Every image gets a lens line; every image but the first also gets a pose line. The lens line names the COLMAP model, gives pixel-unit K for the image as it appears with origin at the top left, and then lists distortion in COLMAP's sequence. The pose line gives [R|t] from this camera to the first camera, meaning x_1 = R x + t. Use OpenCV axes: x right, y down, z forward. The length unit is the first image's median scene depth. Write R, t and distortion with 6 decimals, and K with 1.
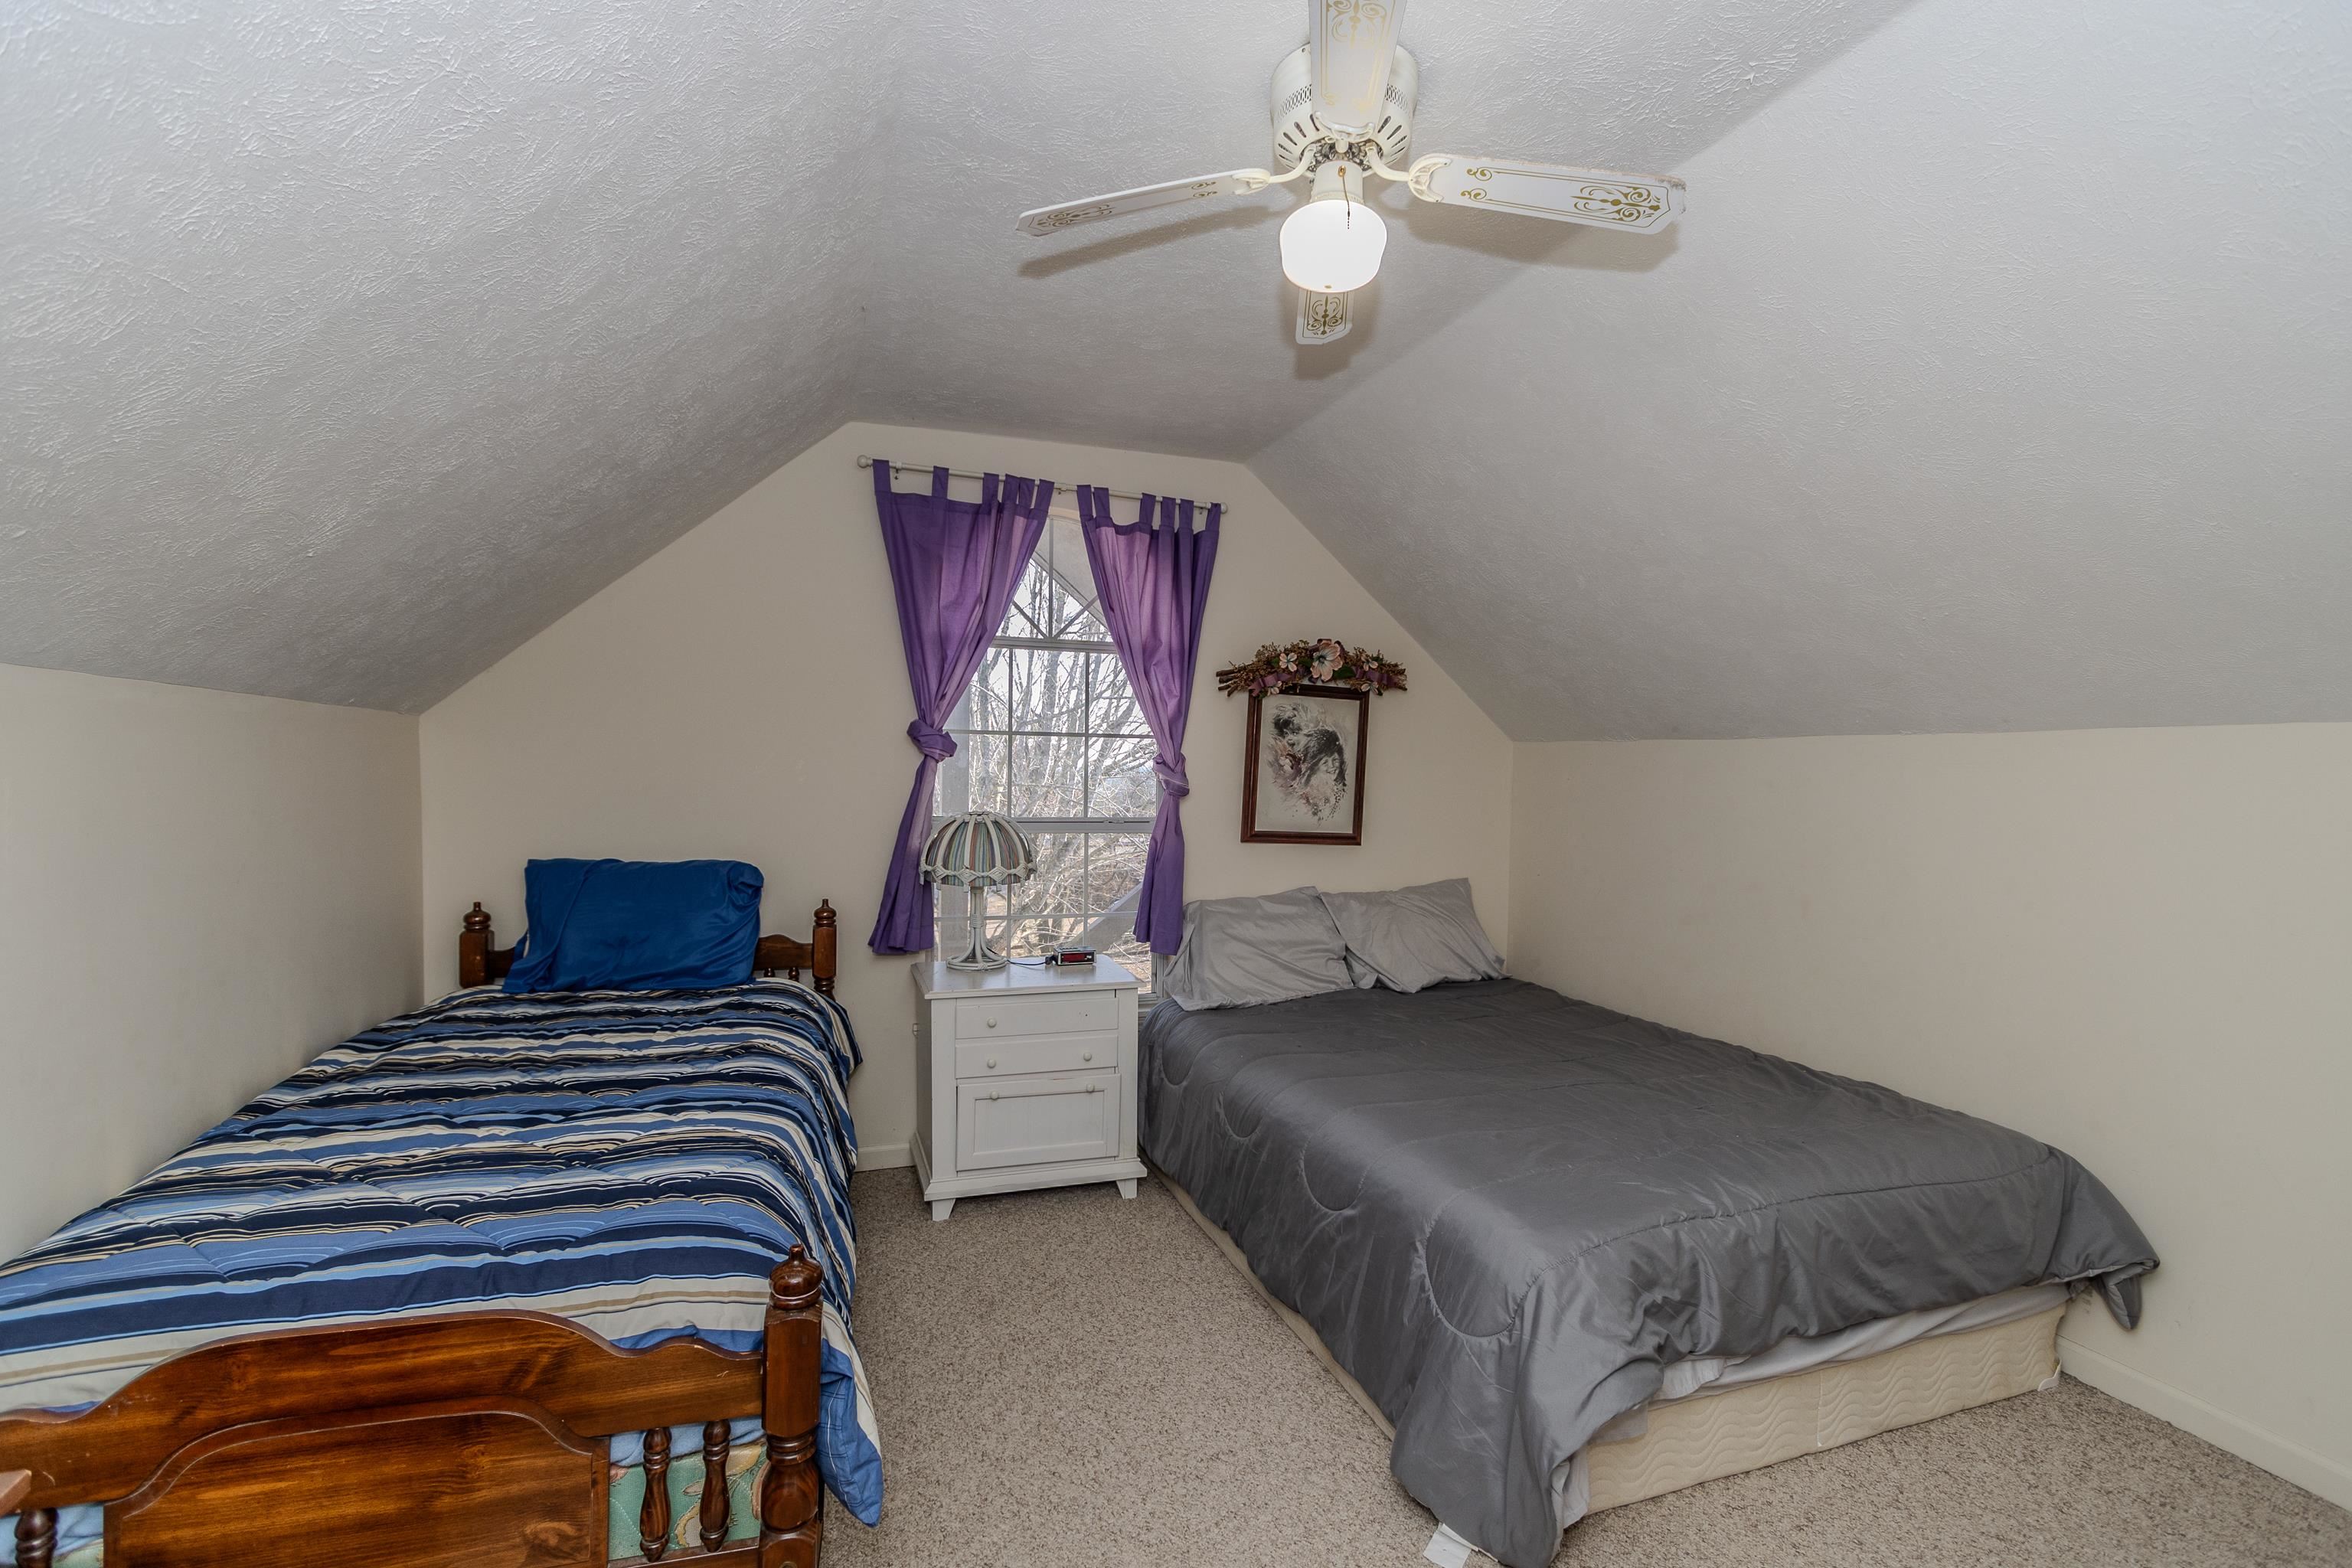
lens RADIAL K [[1083.4, 0, 1166.6], [0, 1083.4, 794.8], [0, 0, 1]] dist [0.009742, -0.002972]
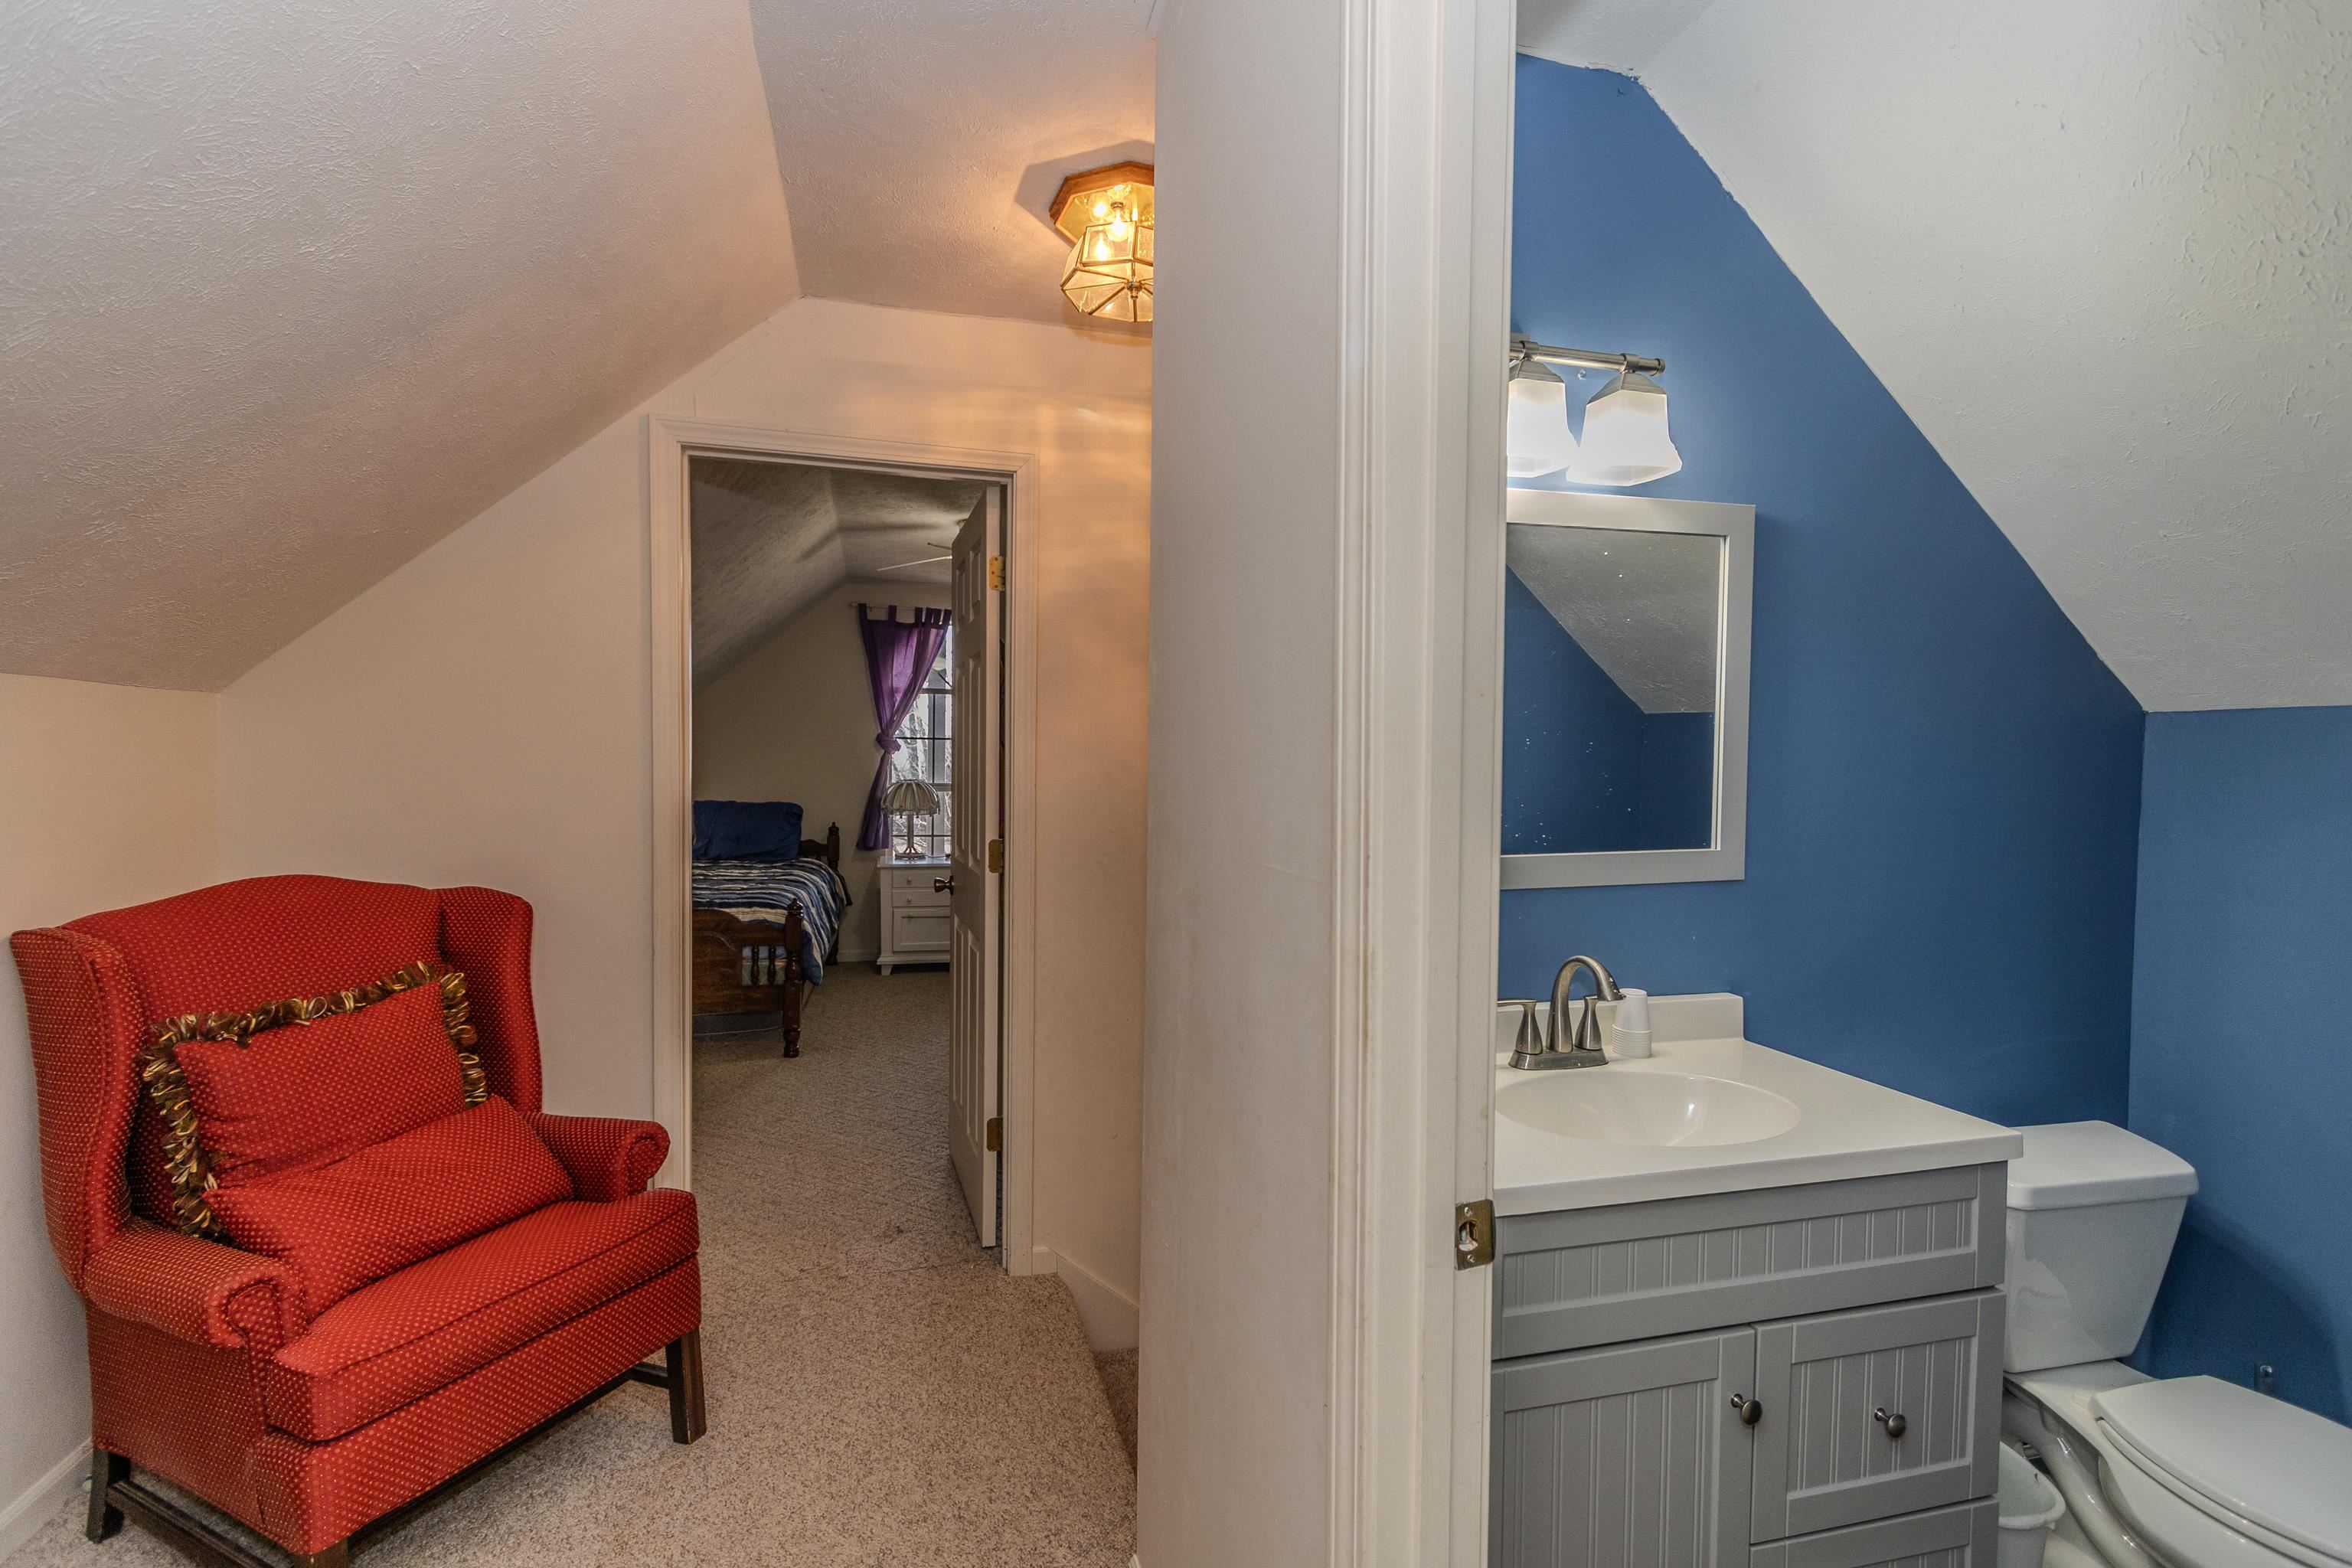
lens RADIAL K [[1083.4, 0, 1172.6], [0, 1083.4, 792.8], [0, 0, 1]] dist [0.009742, -0.002972]
pose [[0.997885, 0.007531, -0.064570, 0.465761], [-0.006771, 0.999905, 0.011974, 0.012901], [0.064654, -0.011512, 0.997841, -1.018769]]
